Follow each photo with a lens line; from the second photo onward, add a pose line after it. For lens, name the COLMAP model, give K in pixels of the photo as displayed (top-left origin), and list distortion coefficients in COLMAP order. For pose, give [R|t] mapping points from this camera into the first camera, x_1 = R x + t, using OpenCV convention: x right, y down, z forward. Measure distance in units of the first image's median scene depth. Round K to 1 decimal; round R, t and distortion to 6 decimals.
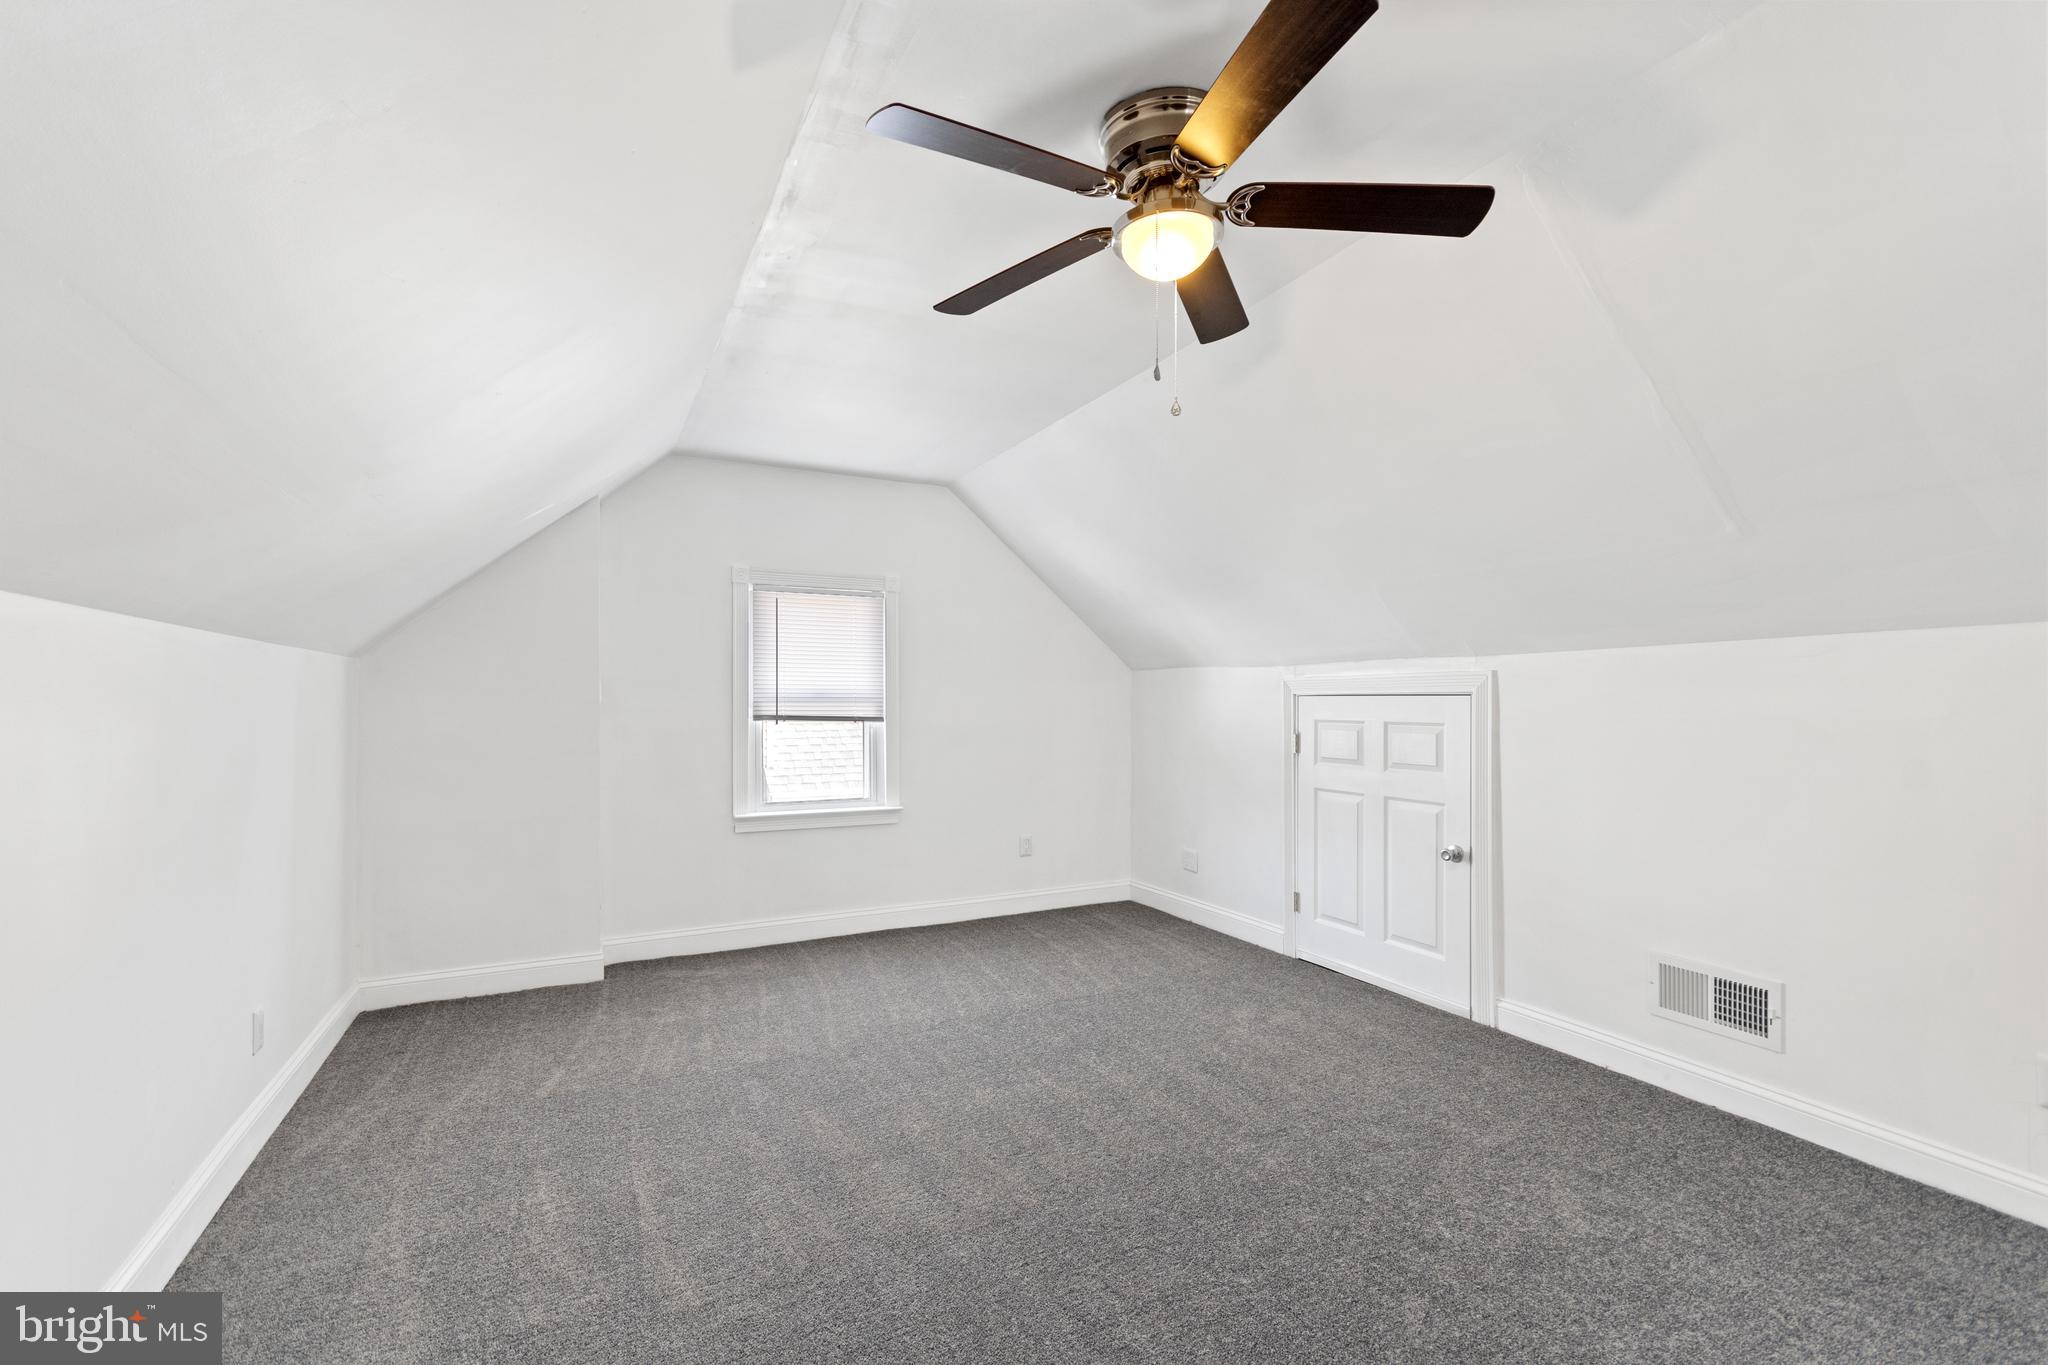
lens RADIAL K [[893.9, 0, 1044.8], [0, 893.9, 689.1], [0, 0, 1]] dist [0.000249, 0.001892]
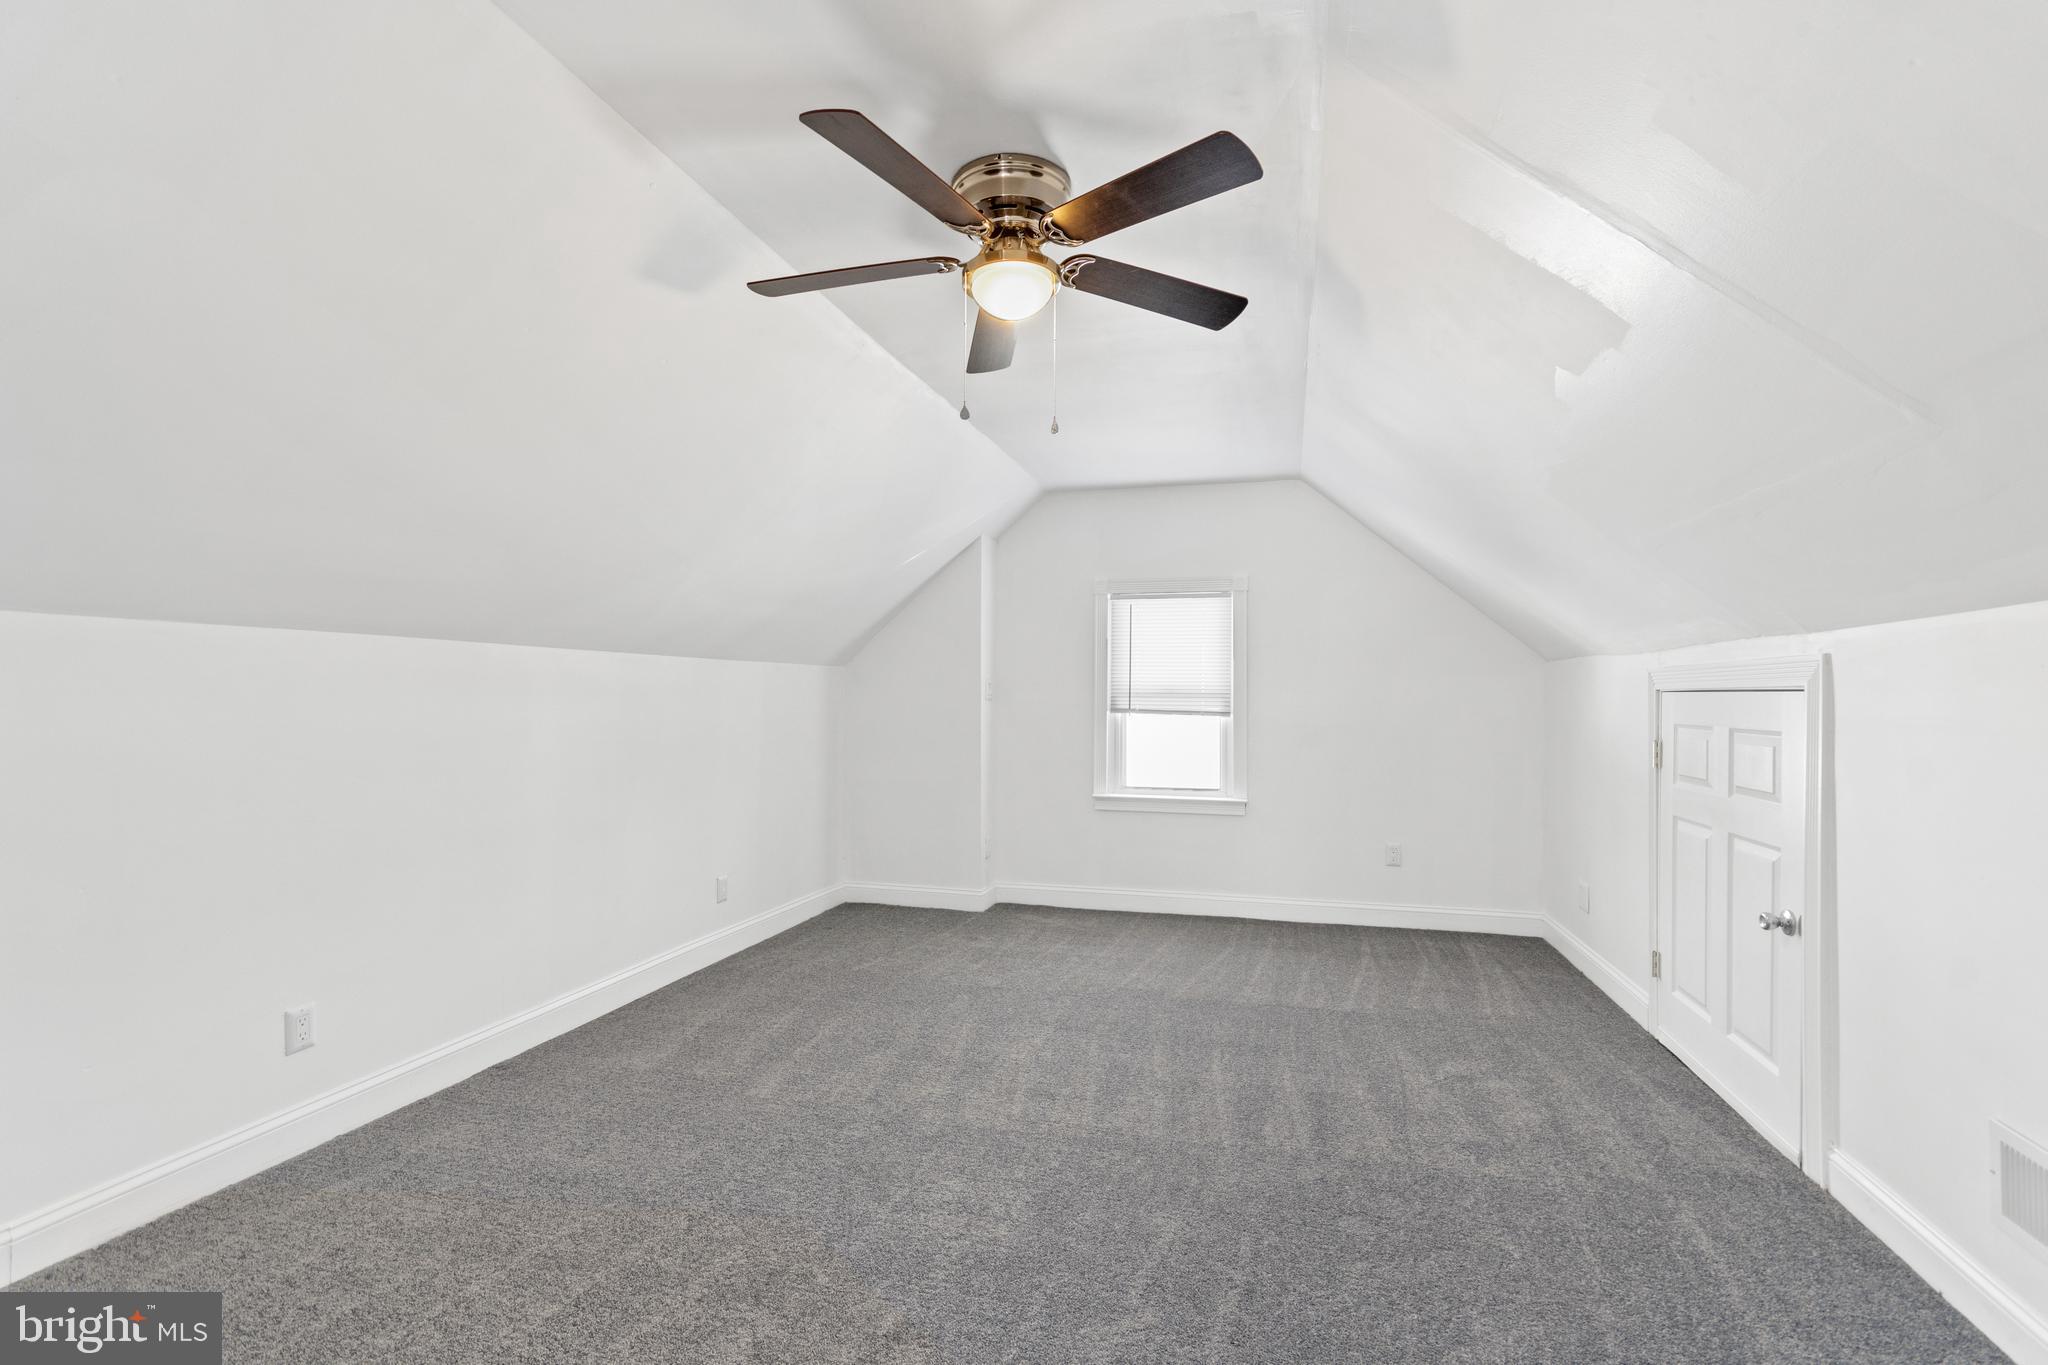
lens RADIAL K [[893.9, 0, 1014.5], [0, 893.9, 688.0], [0, 0, 1]] dist [0.000249, 0.001892]
pose [[0.738104, -0.002056, -0.674684, 0.390622], [0.004012, 0.999991, 0.001342, 0.001311], [0.674675, -0.003697, 0.738106, 0.077016]]
